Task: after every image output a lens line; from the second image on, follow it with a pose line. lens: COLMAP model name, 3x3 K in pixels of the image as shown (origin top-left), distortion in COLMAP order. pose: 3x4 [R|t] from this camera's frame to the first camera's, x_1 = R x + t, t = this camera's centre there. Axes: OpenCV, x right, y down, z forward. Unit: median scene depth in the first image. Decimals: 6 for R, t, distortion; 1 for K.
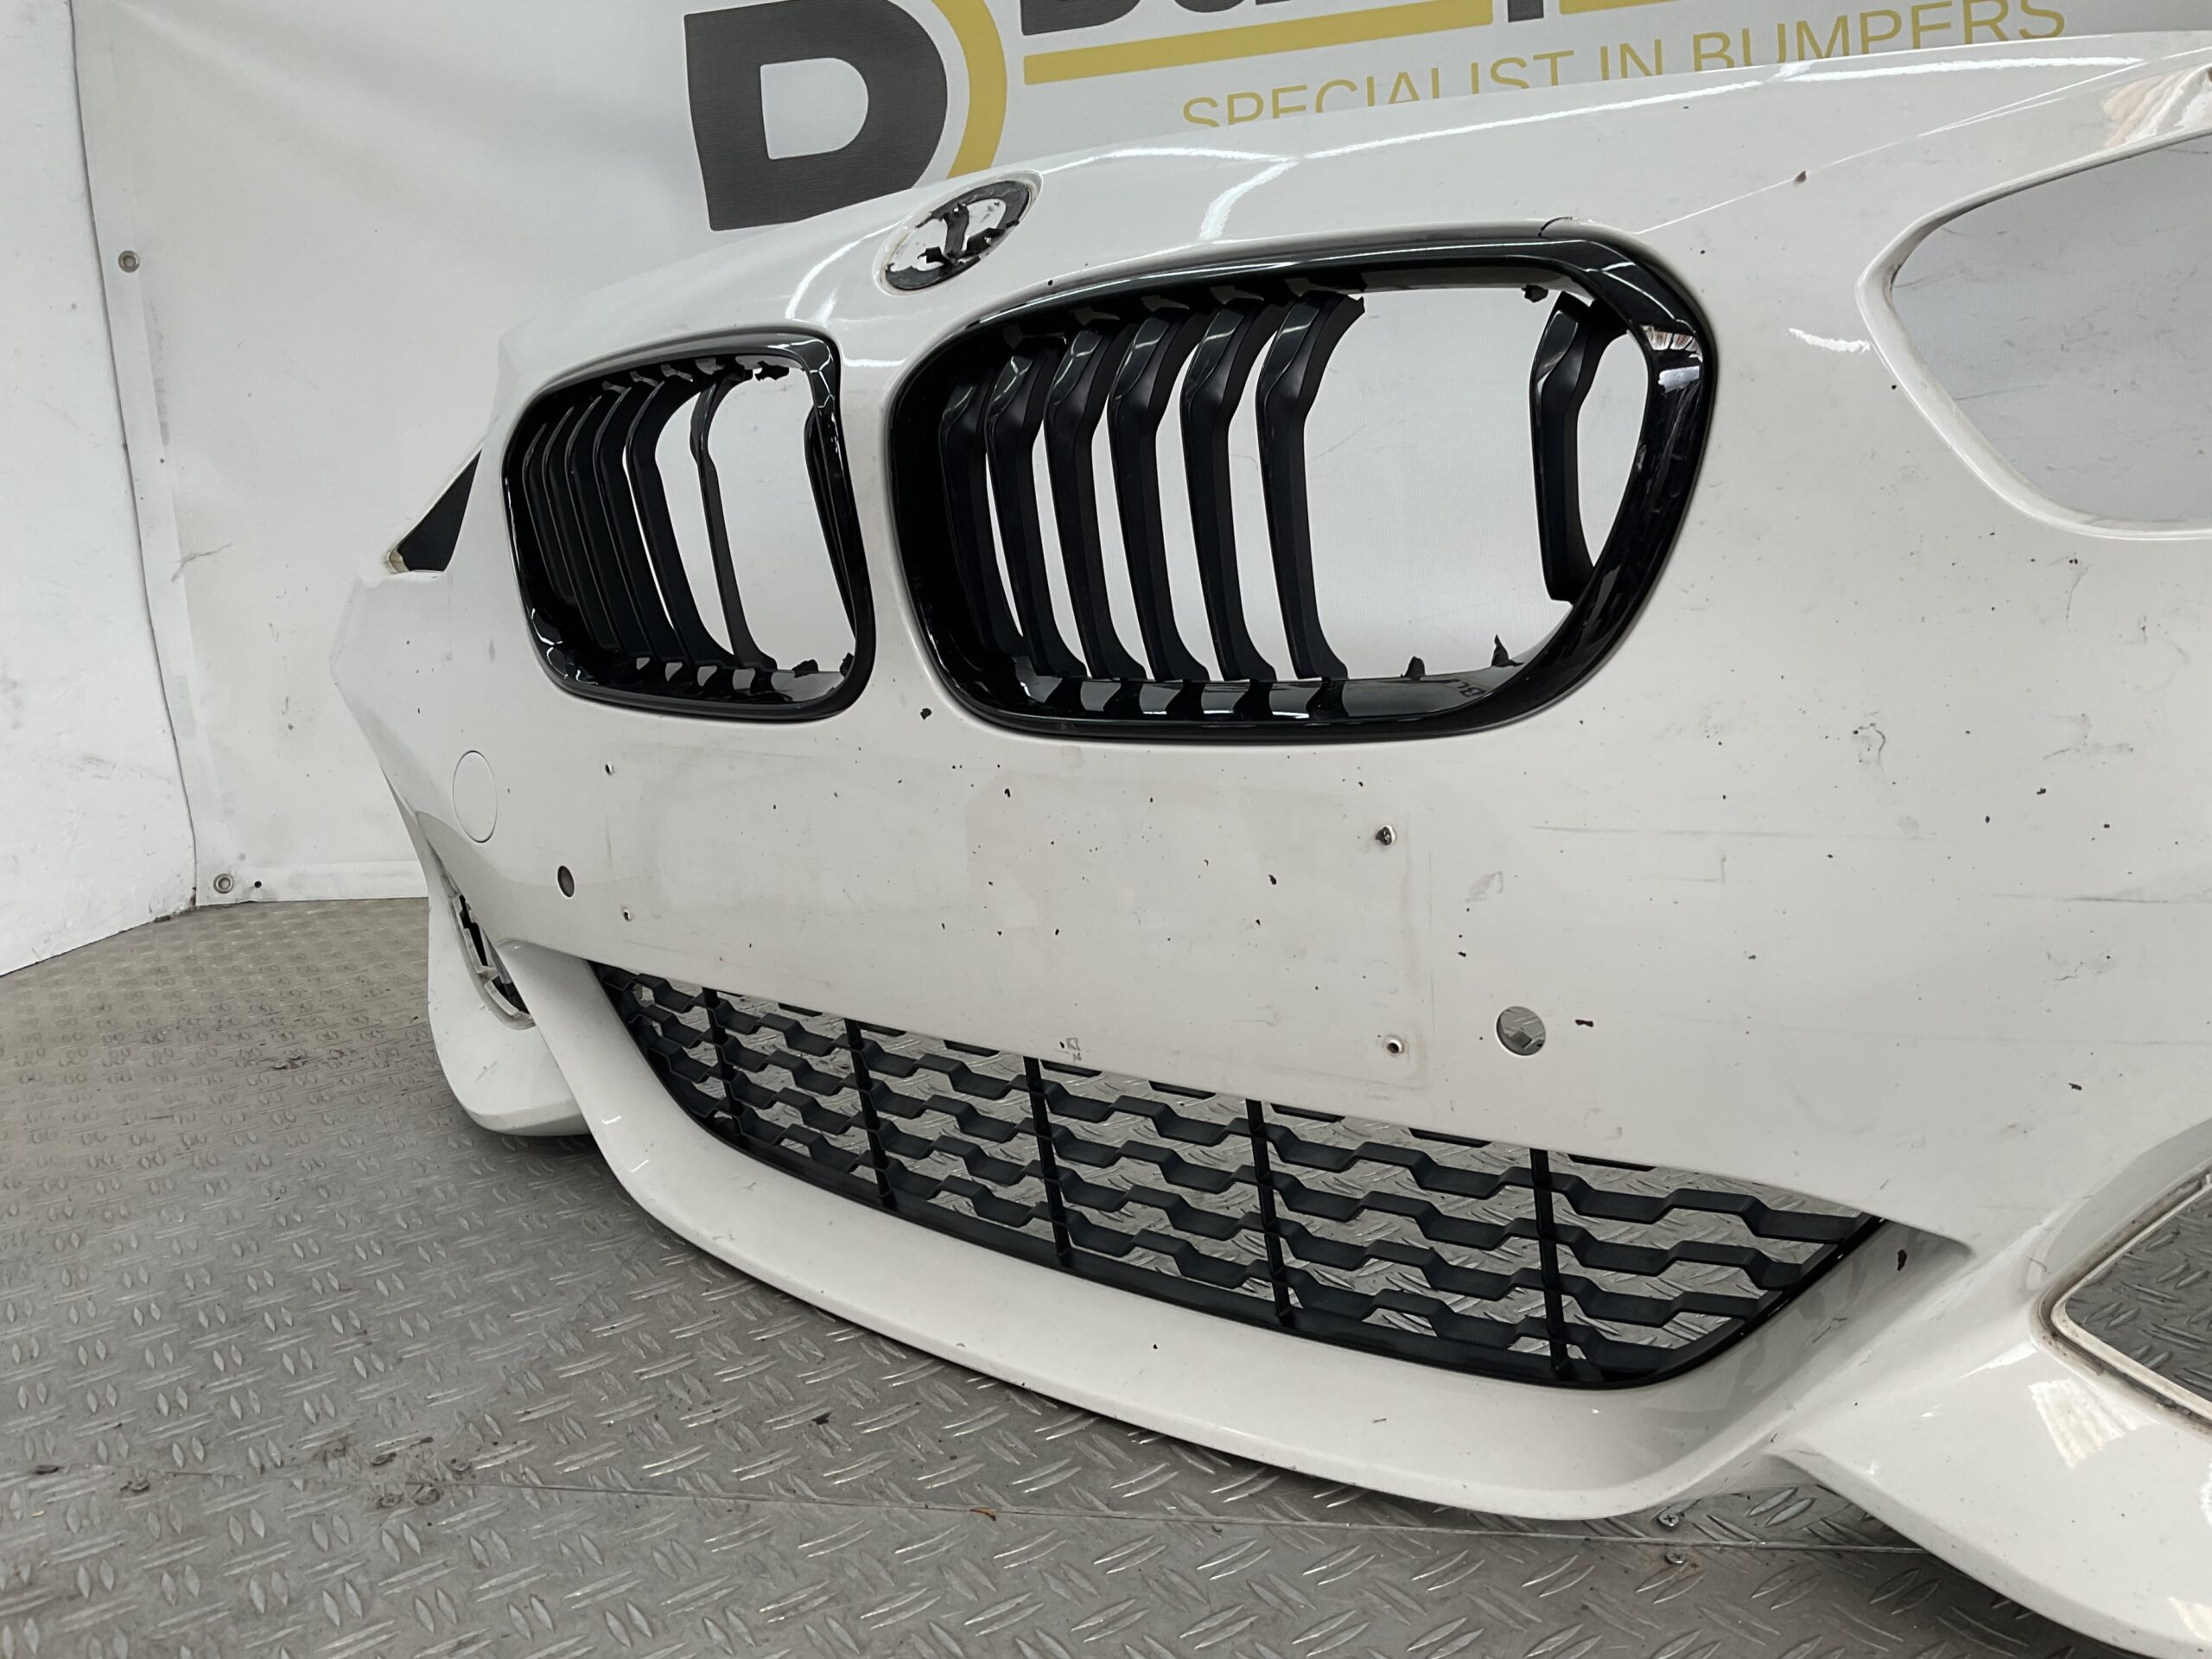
lens RADIAL K [[1853.7, 0, 1103.0], [0, 1853.7, 803.1], [0, 0, 1]] dist [0.081340, -0.181121]
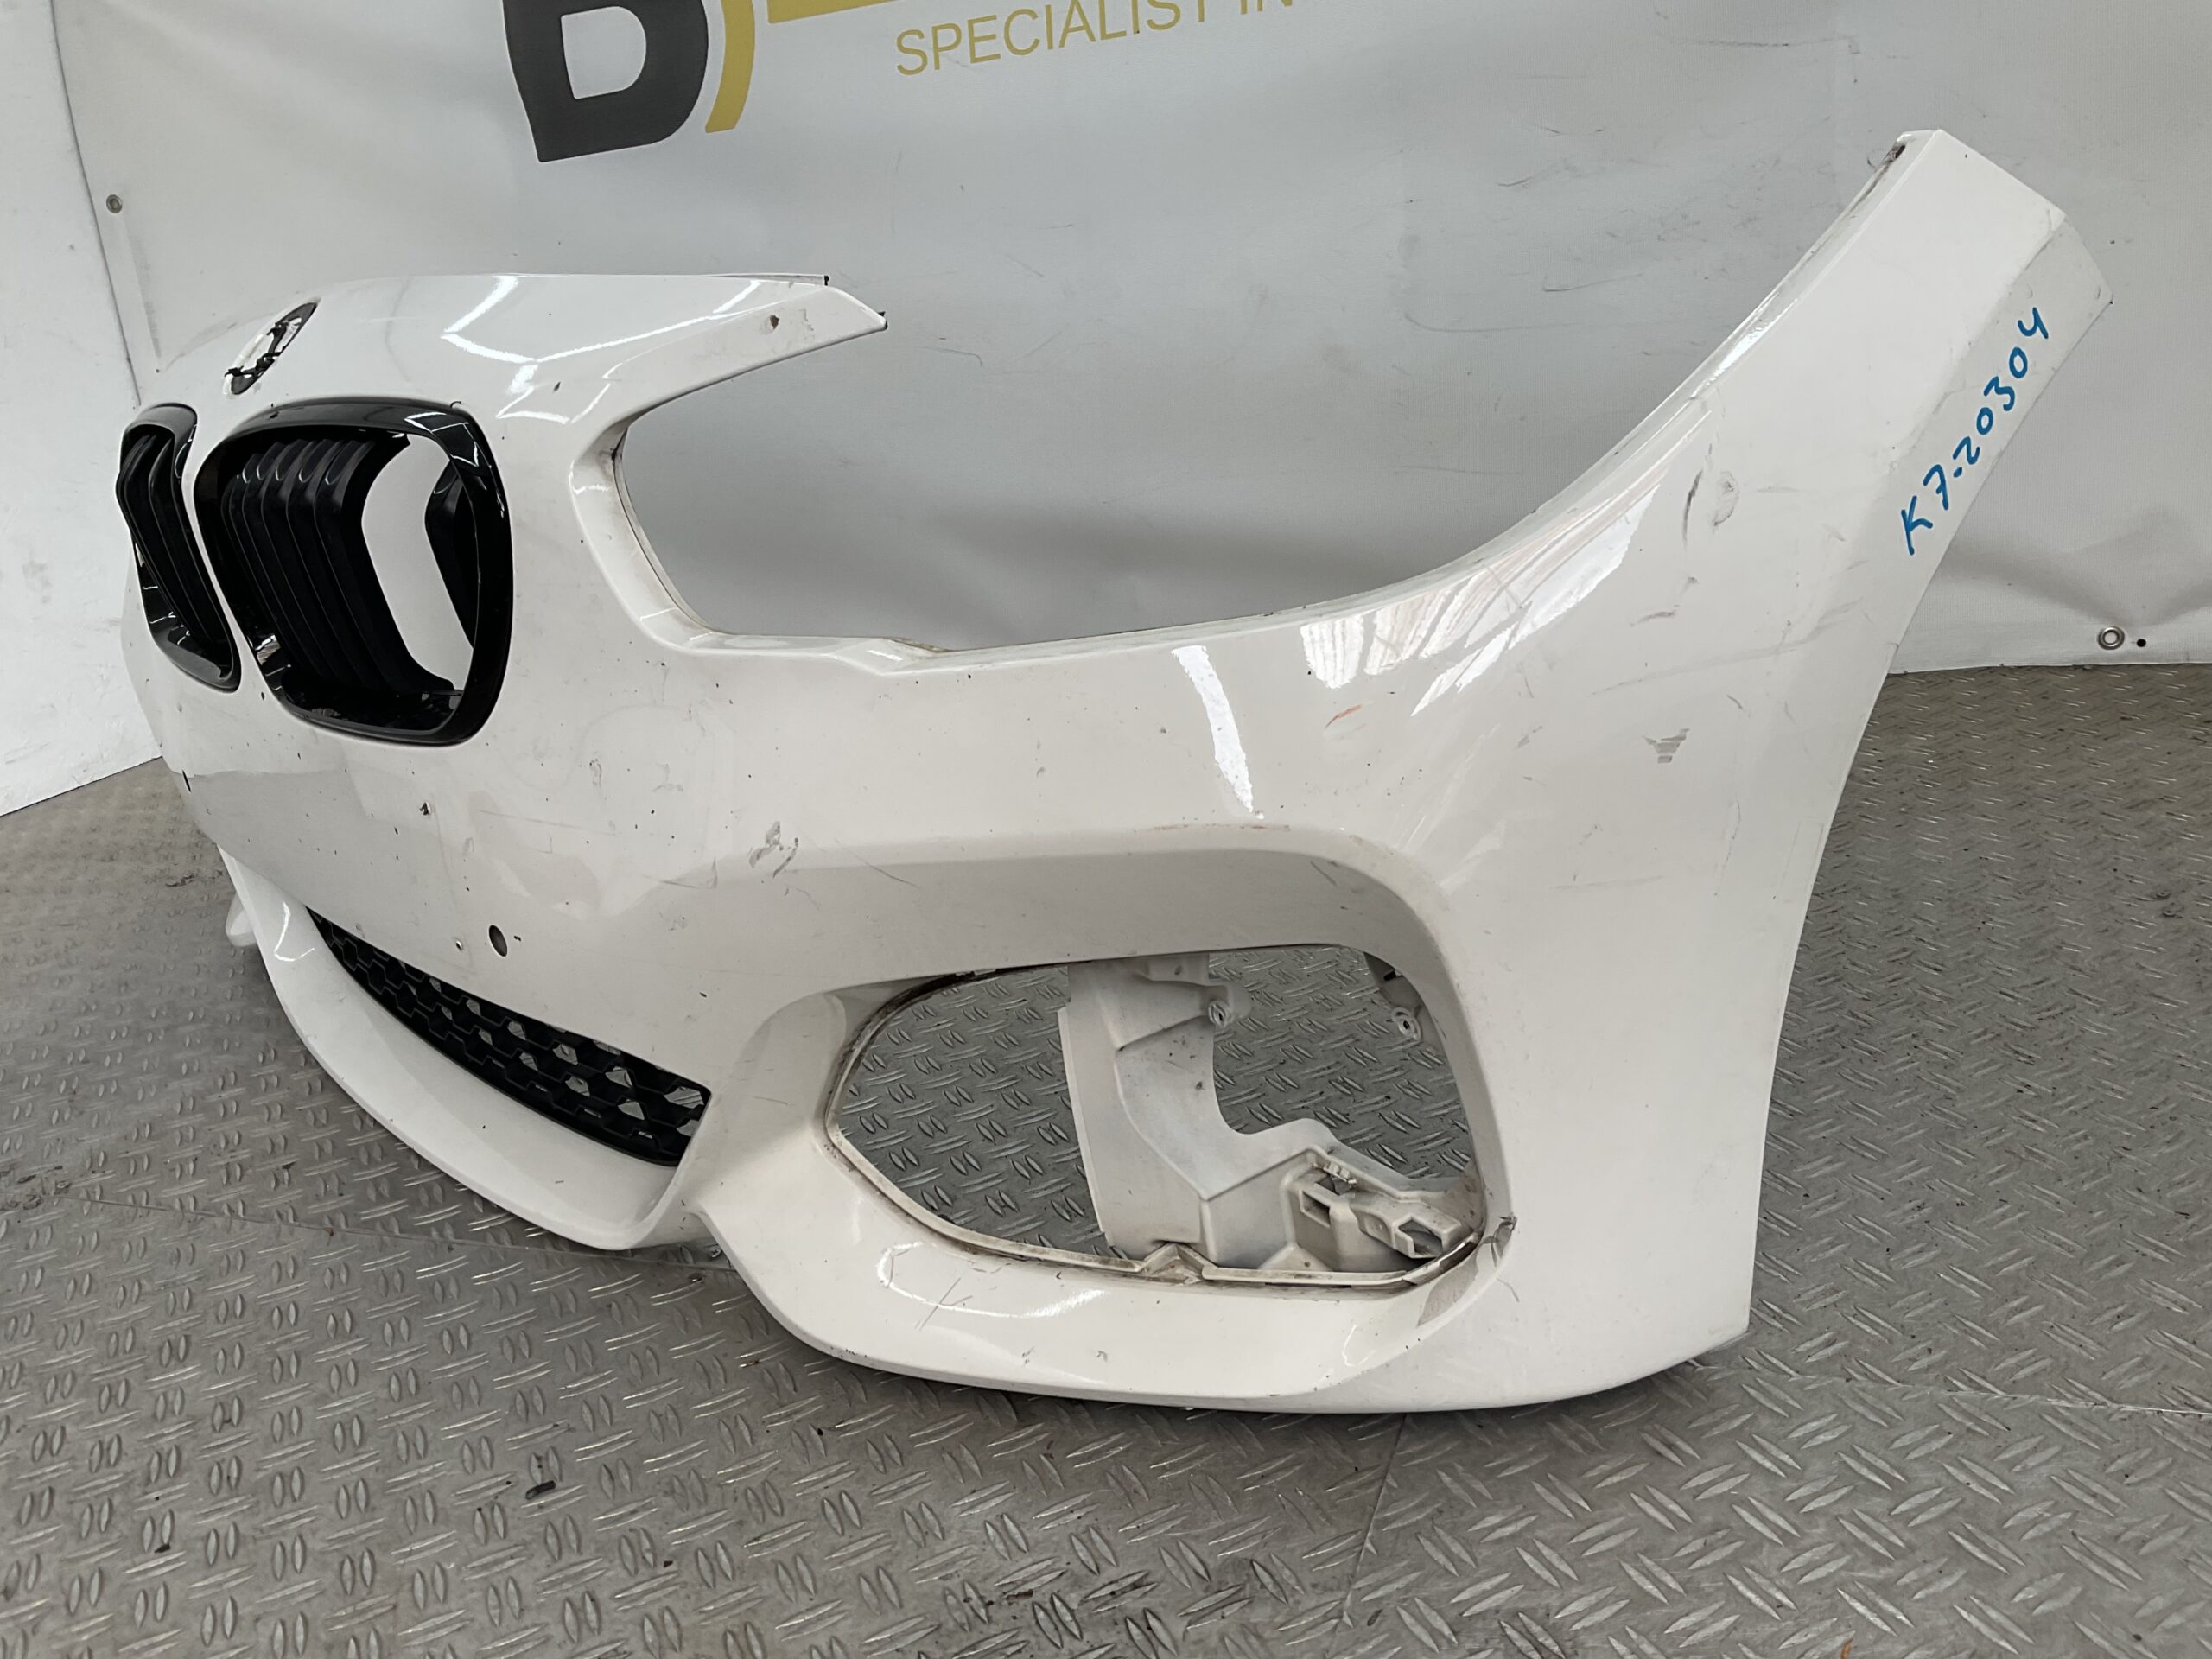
lens RADIAL K [[1834.2, 0, 1106.0], [0, 1834.2, 829.5], [0, 0, 1]] dist [0.172107, -0.291466]
pose [[0.984573, 0.008897, -0.174748, 0.747686], [0.017596, 0.988609, 0.149472, -0.141753], [0.174088, -0.150241, 0.973202, -0.293772]]
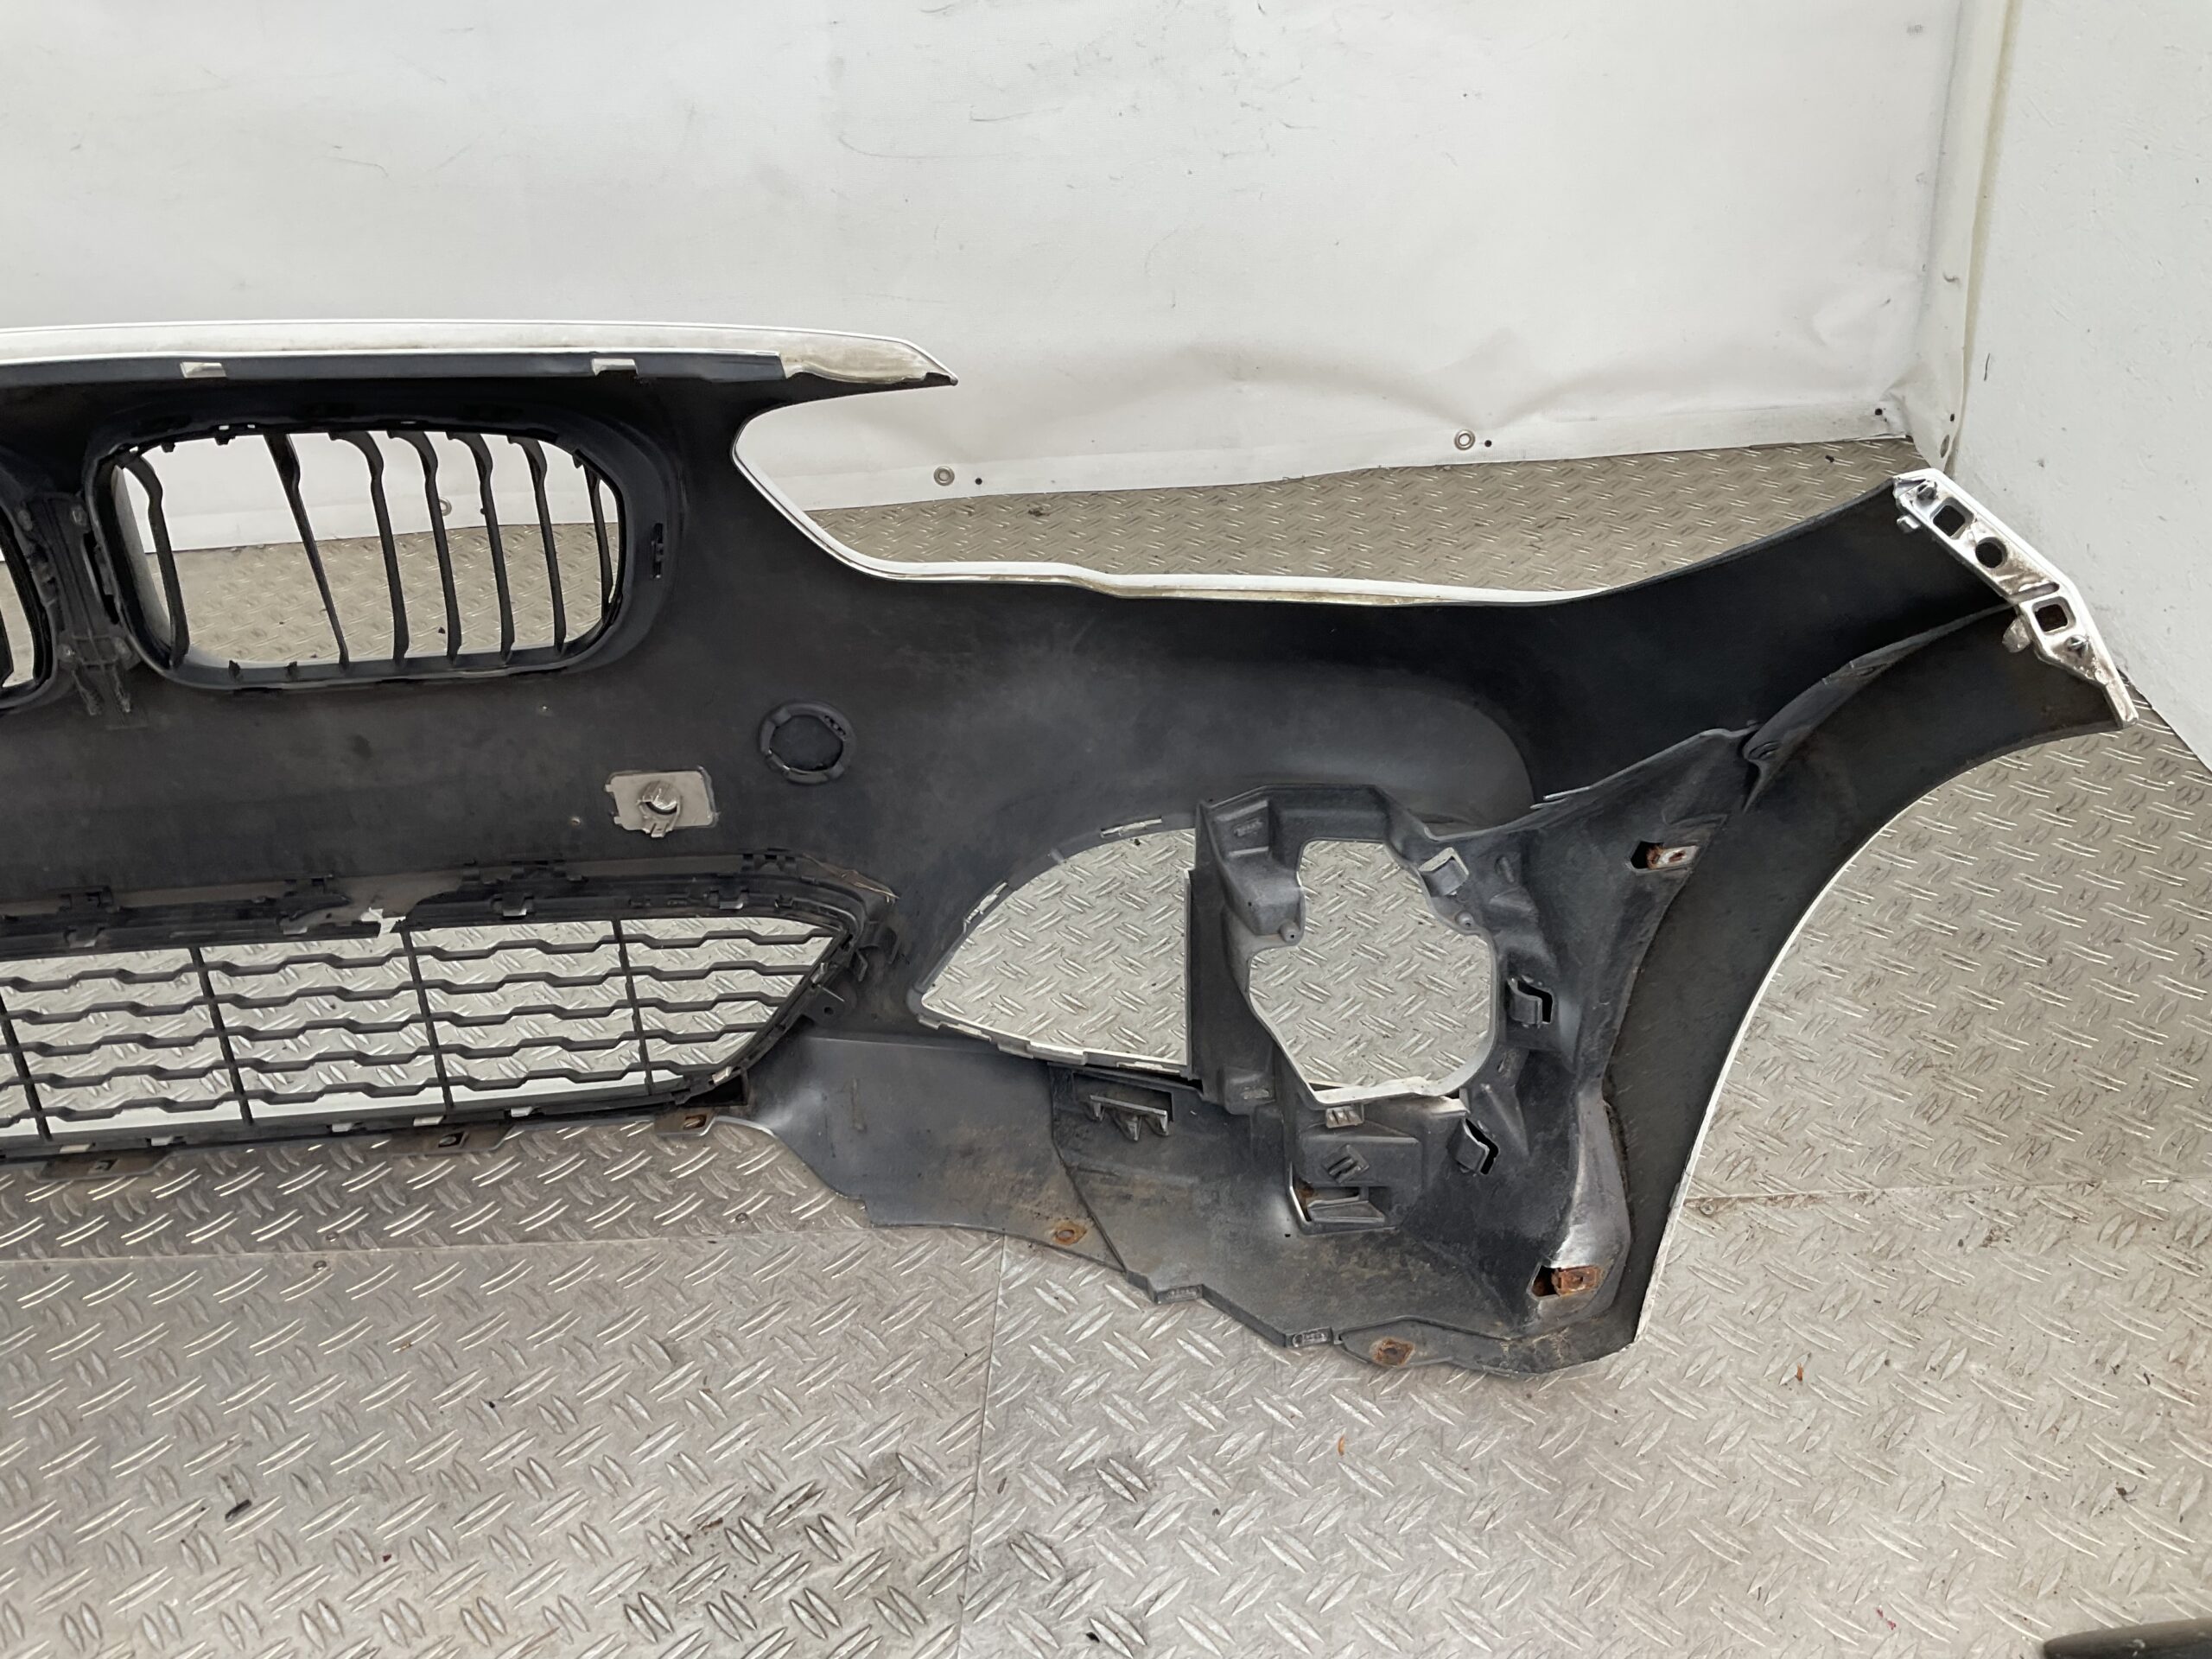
lens RADIAL K [[1853.8, 0, 1106.0], [0, 1853.8, 829.5], [0, 0, 1]] dist [0.039860, -0.035705]
pose [[0.988687, -0.083422, 0.124651, 0.675838], [0.034118, 0.934359, 0.354697, -0.410410], [-0.146058, -0.346432, 0.926635, -0.385035]]
